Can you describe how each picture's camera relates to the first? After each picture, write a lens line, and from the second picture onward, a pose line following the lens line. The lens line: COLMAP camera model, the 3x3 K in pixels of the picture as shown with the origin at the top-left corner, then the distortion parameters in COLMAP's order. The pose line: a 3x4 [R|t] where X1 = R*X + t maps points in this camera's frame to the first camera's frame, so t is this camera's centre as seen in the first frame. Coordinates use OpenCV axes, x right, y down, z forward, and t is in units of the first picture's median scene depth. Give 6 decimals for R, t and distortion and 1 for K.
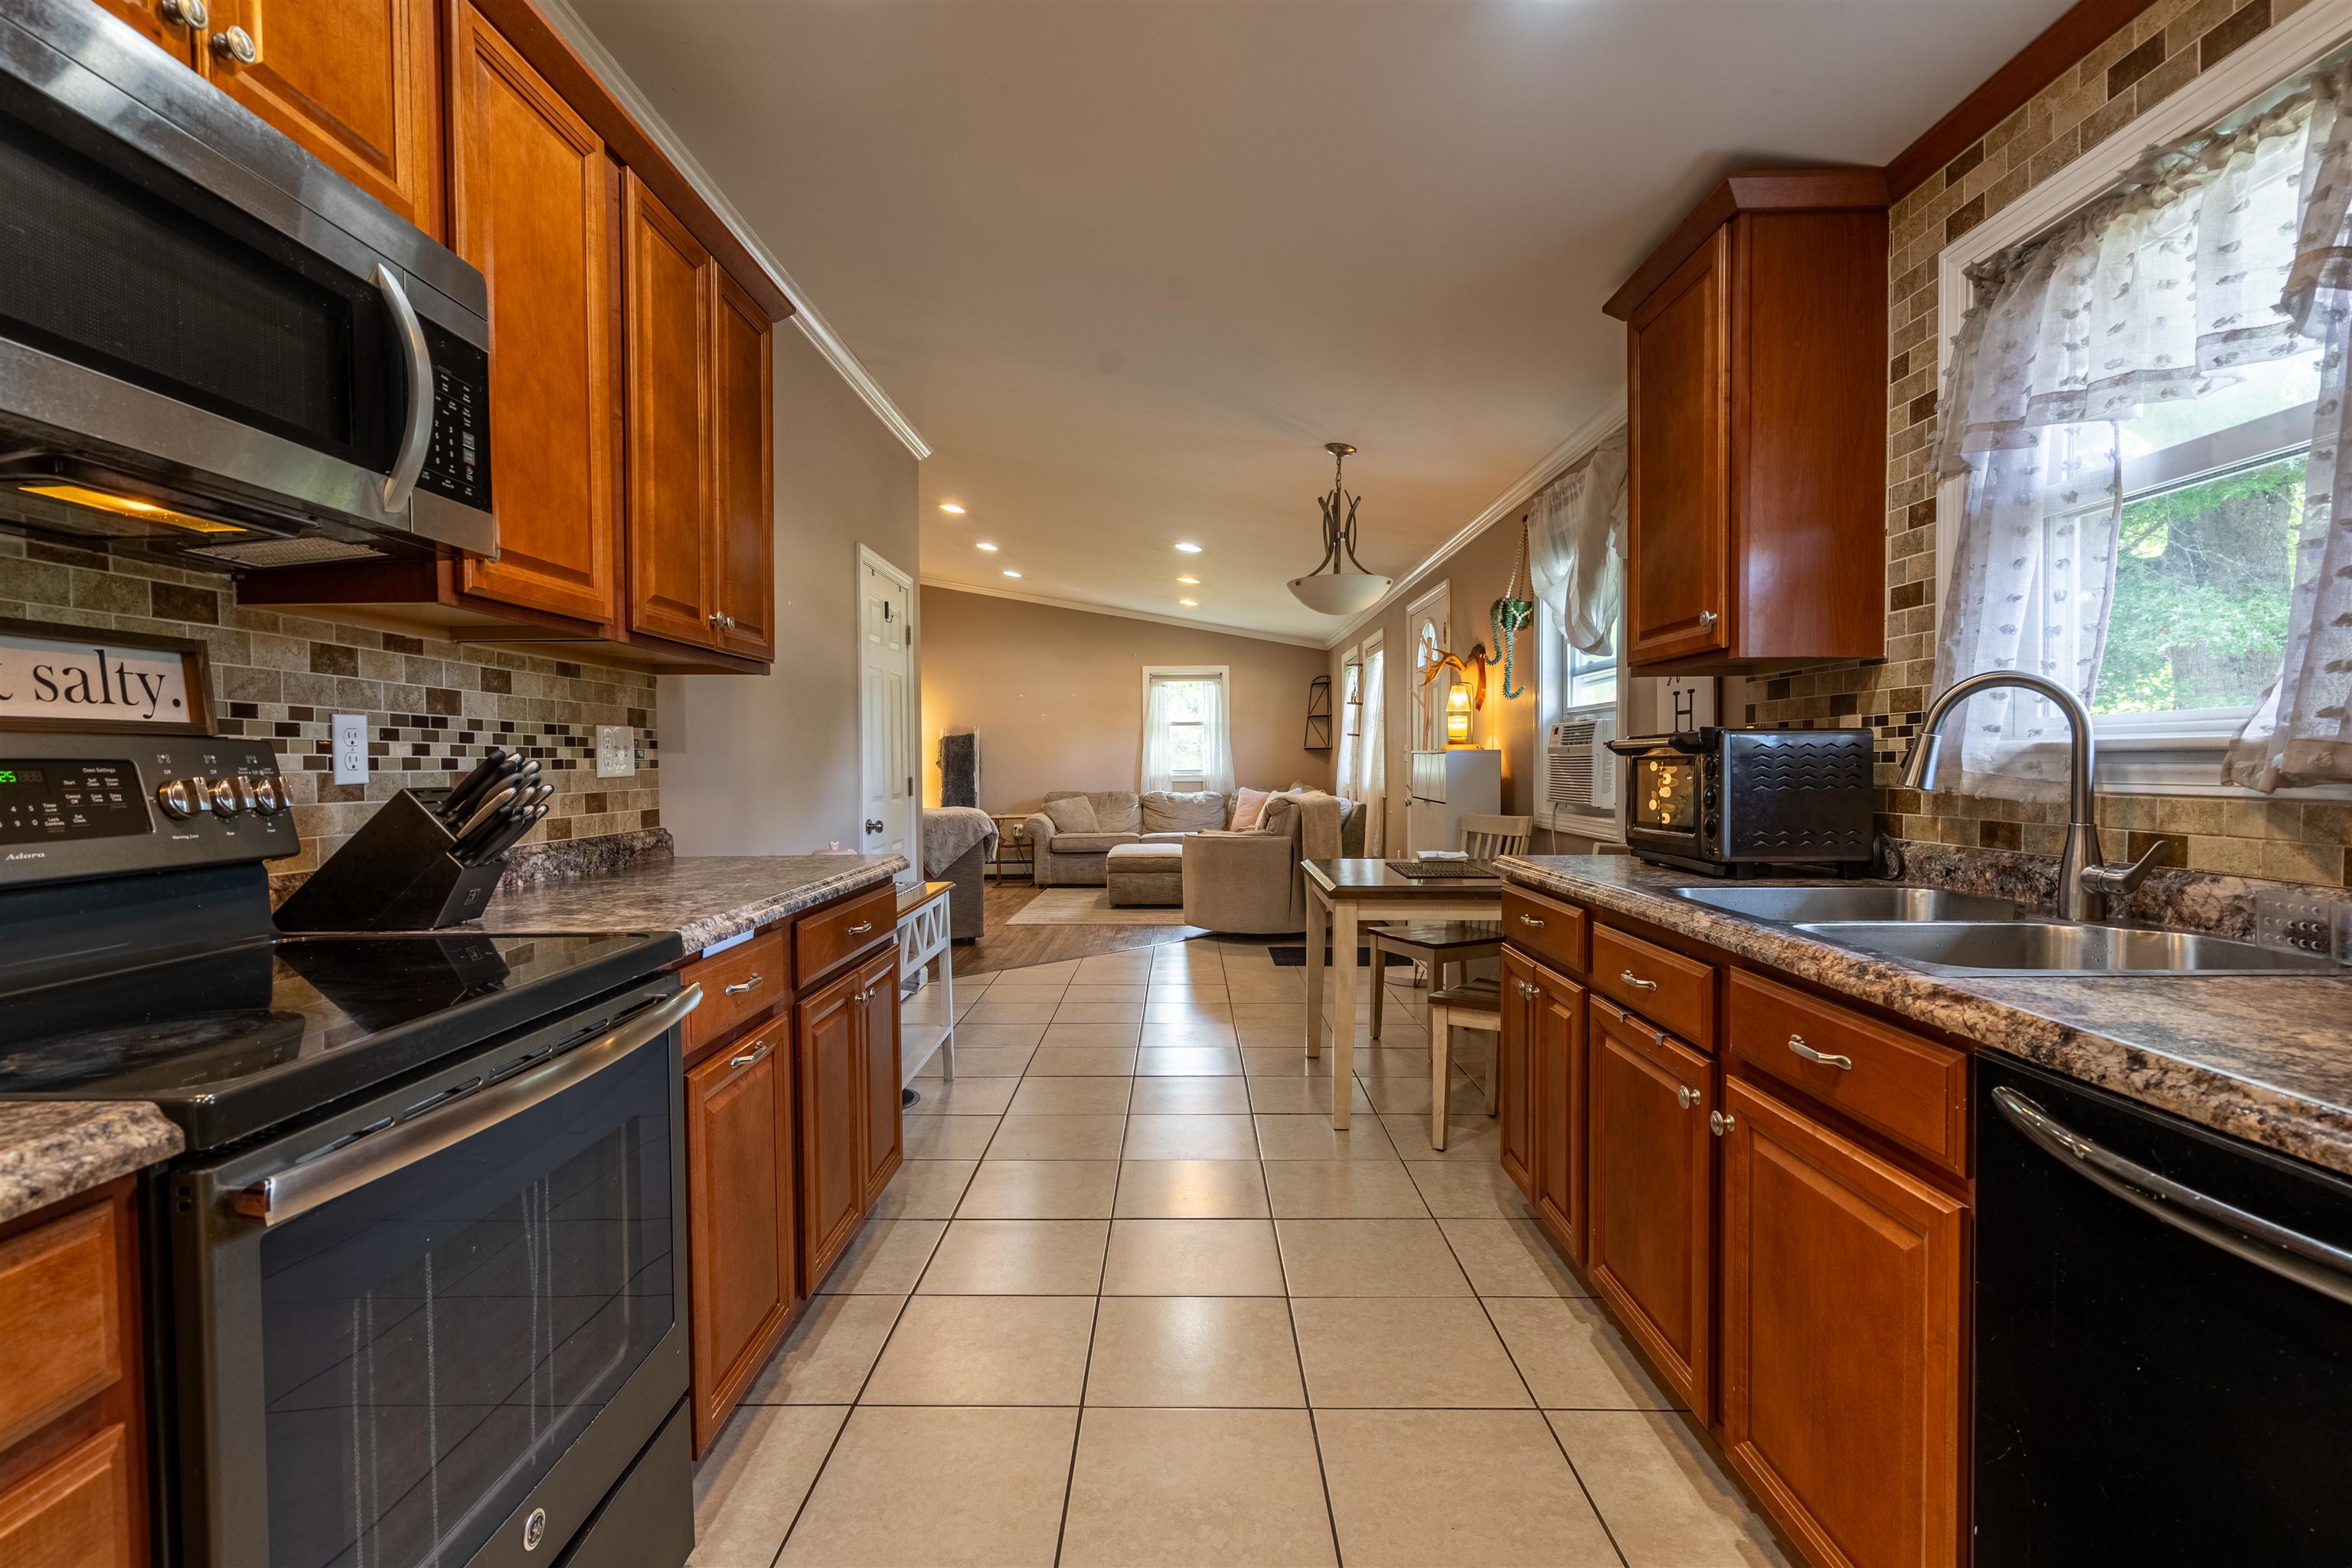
lens RADIAL K [[1073.4, 0, 1168.0], [0, 1073.4, 792.5], [0, 0, 1]] dist [-0.001474, 0.000592]
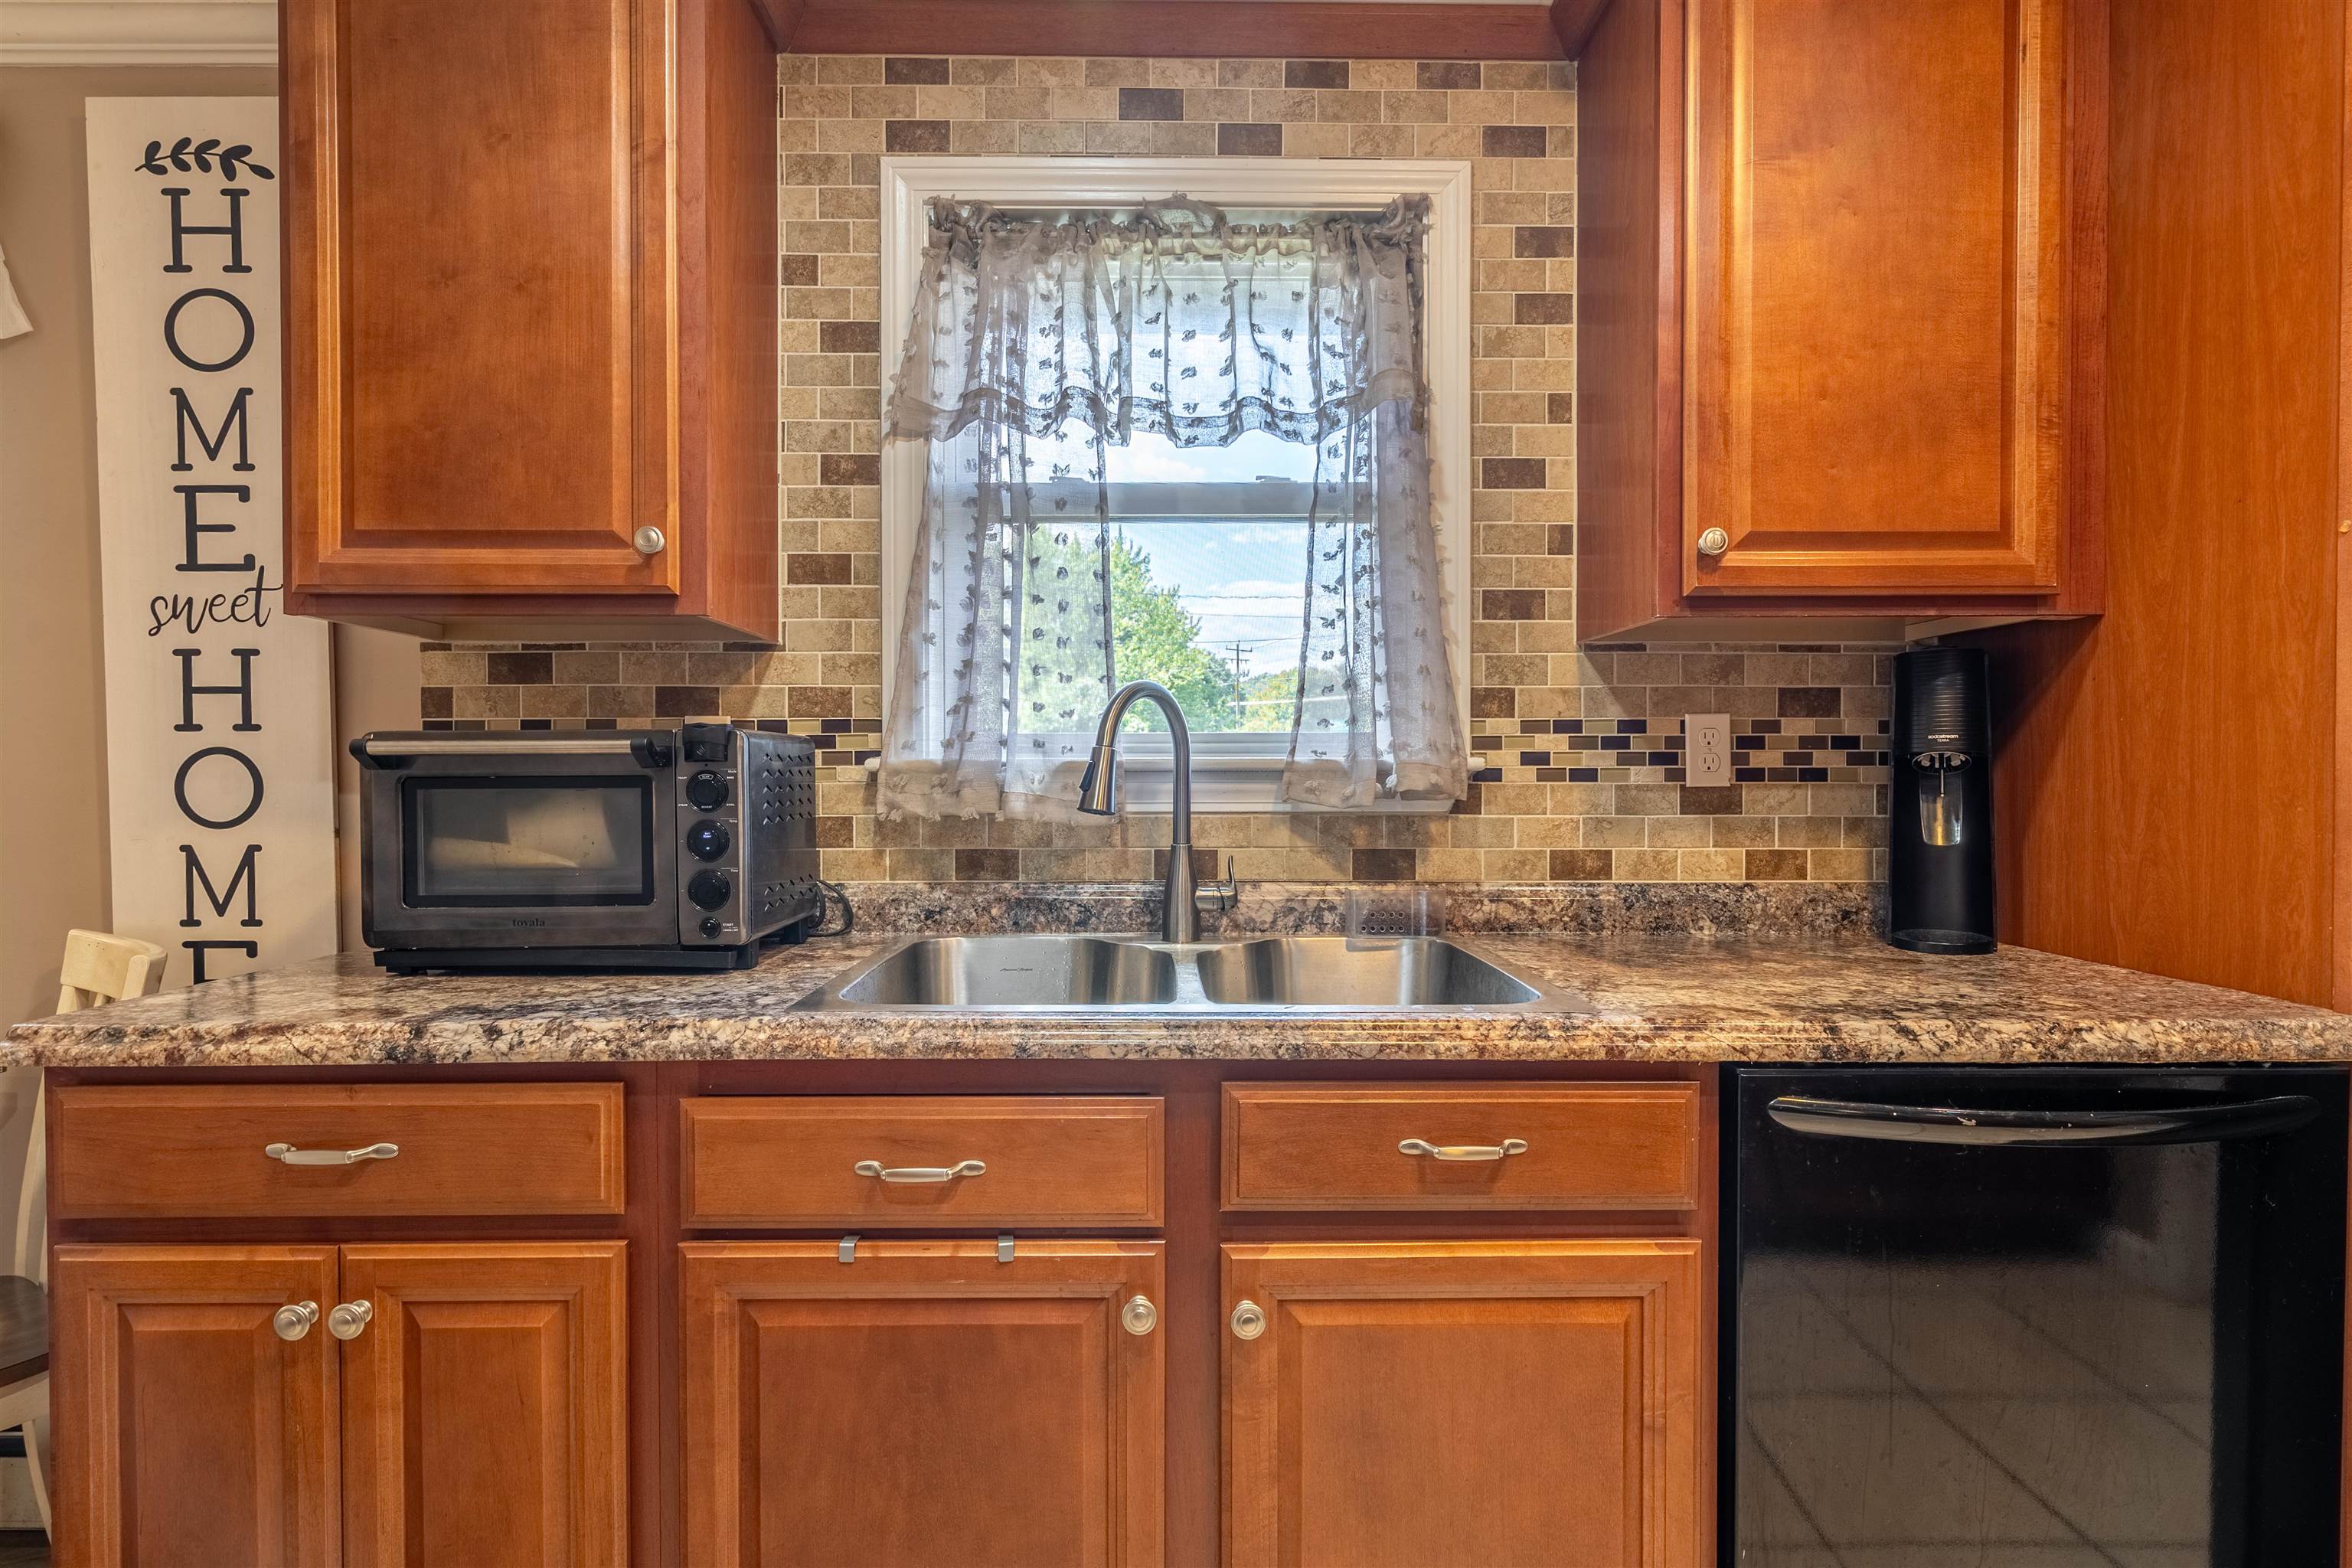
lens RADIAL K [[1099.7, 0, 1183.1], [0, 1099.7, 792.5], [0, 0, 1]] dist [-0.002481, 0.001275]
pose [[-0.025048, -0.003802, 0.999679, -0.123271], [0.029289, 0.999561, 0.004536, -0.017744], [-0.999257, 0.029394, -0.024926, 0.809039]]
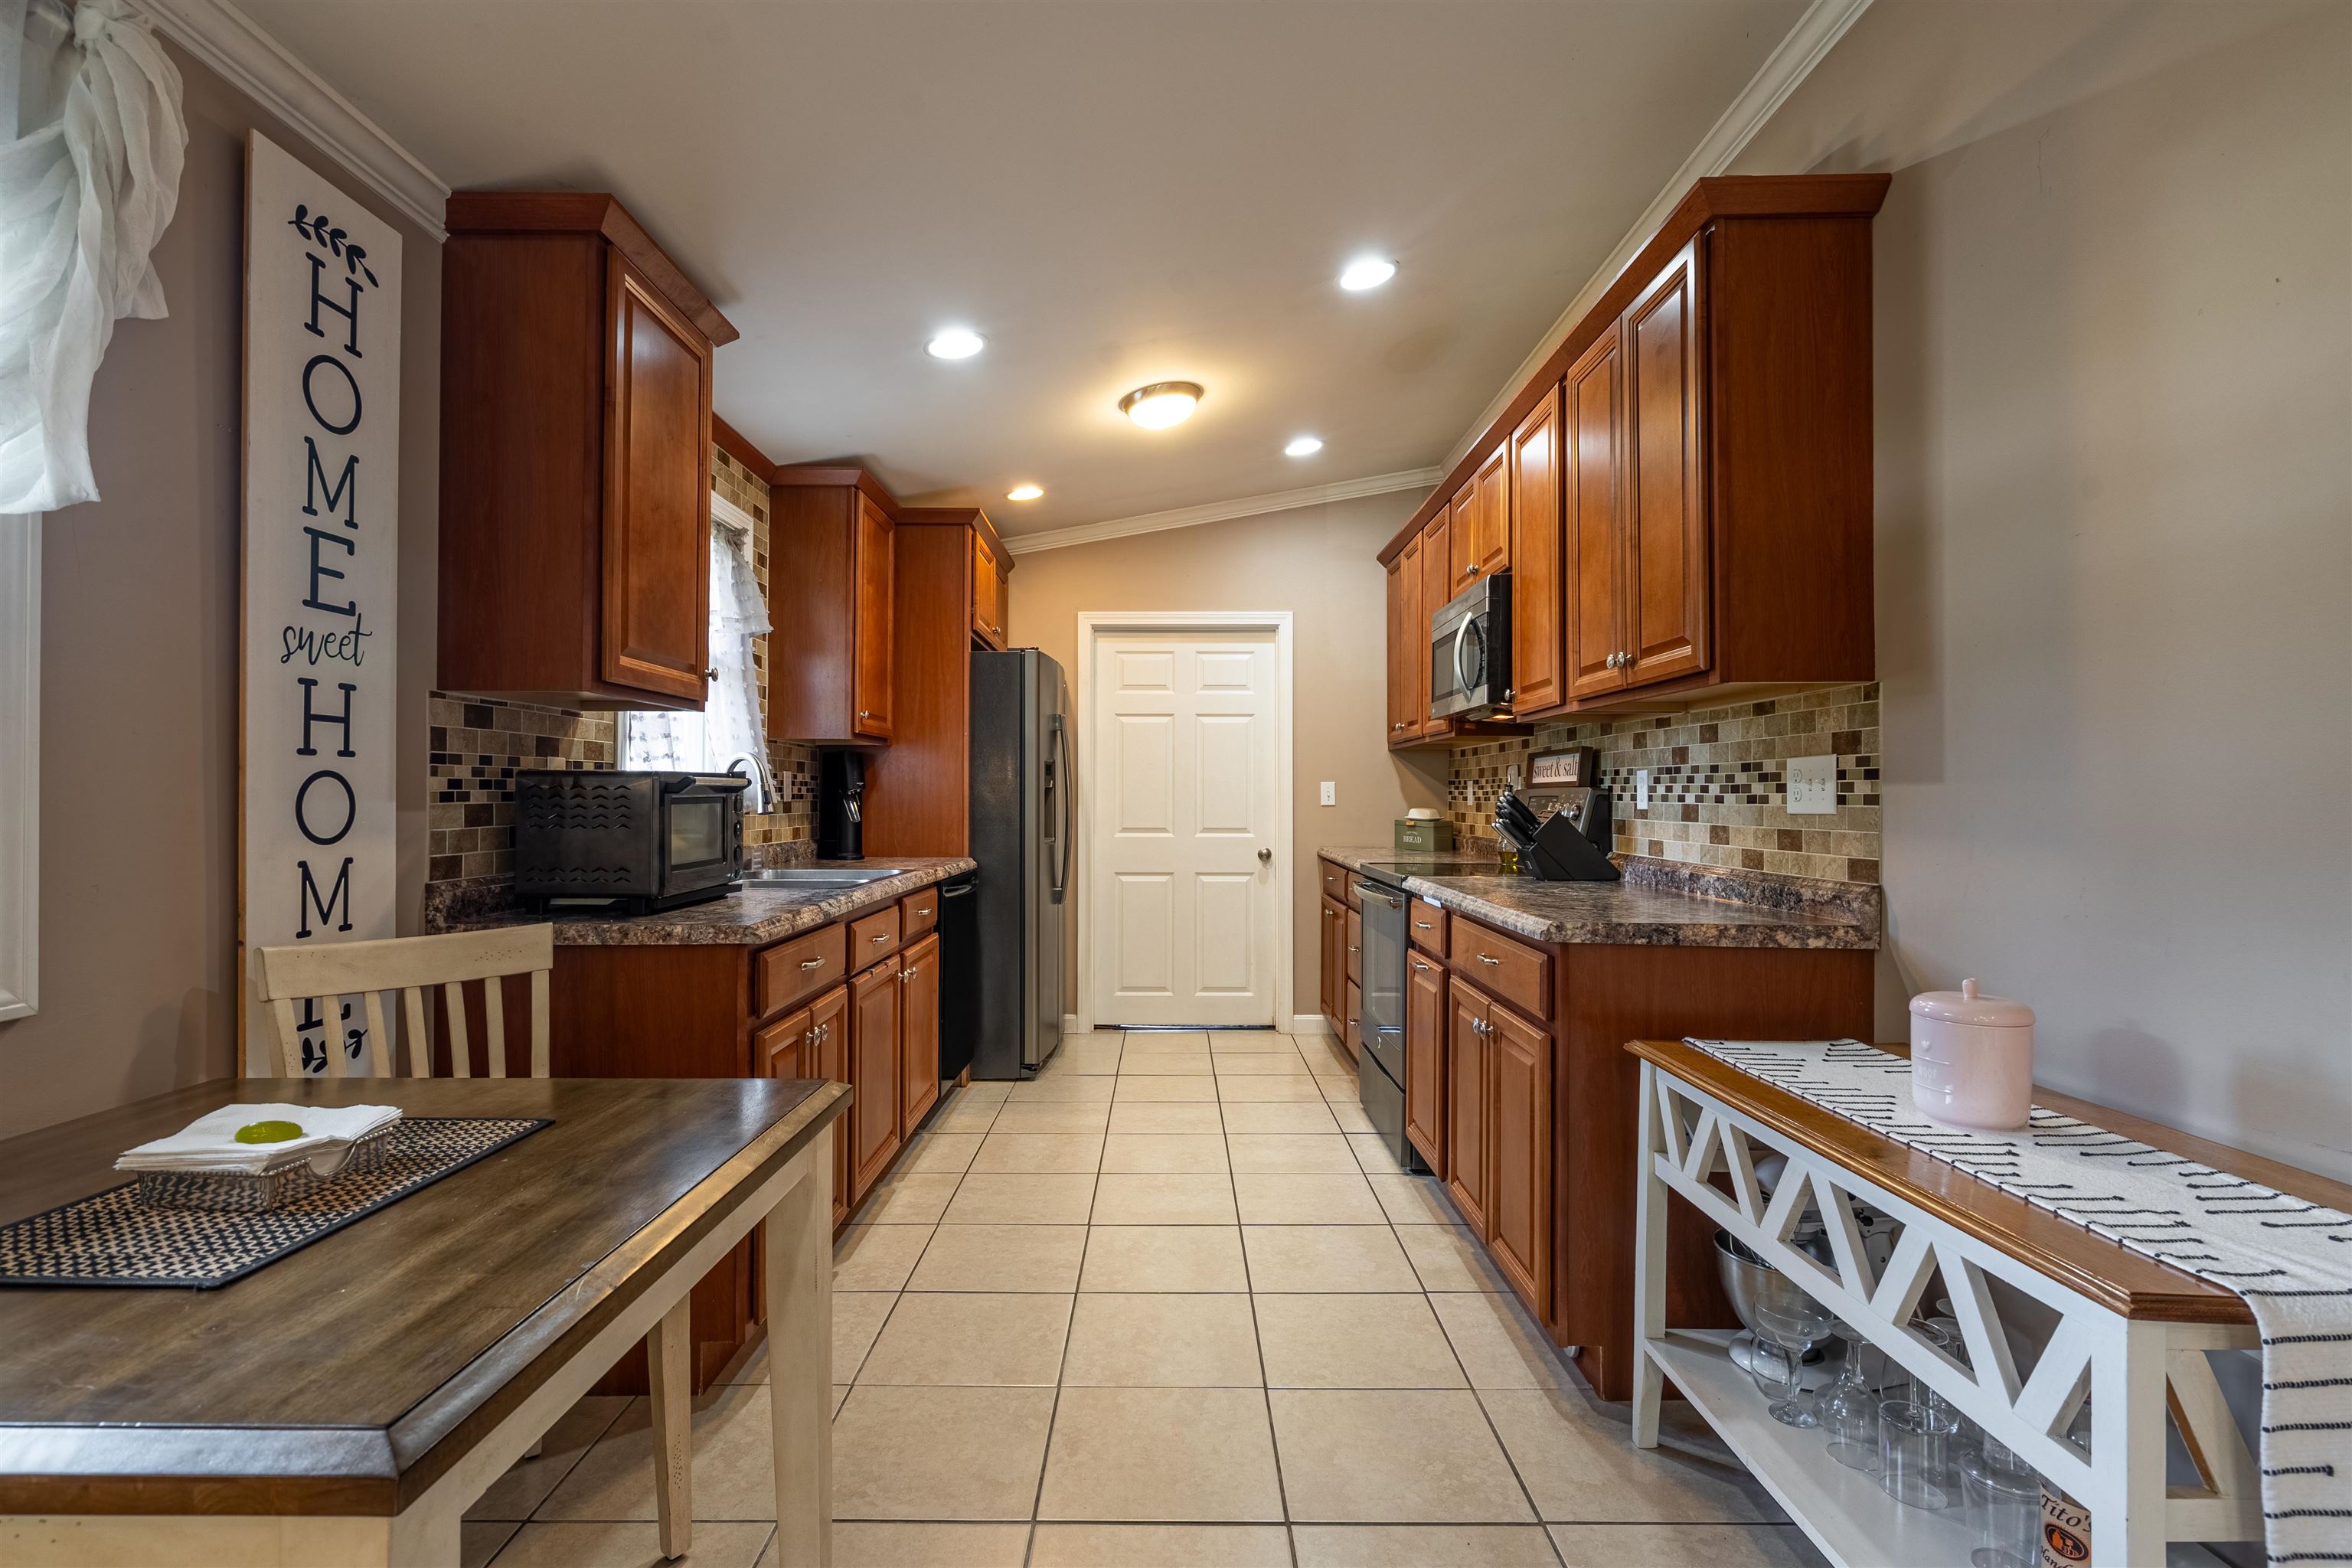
lens RADIAL K [[1073.4, 0, 1168.0], [0, 1073.4, 792.5], [0, 0, 1]] dist [-0.001474, 0.000592]
pose [[-0.999902, 0.003031, -0.013679, 0.038648], [0.002697, 0.999700, 0.024354, -0.071390], [0.013749, 0.024314, -0.999610, 2.428965]]
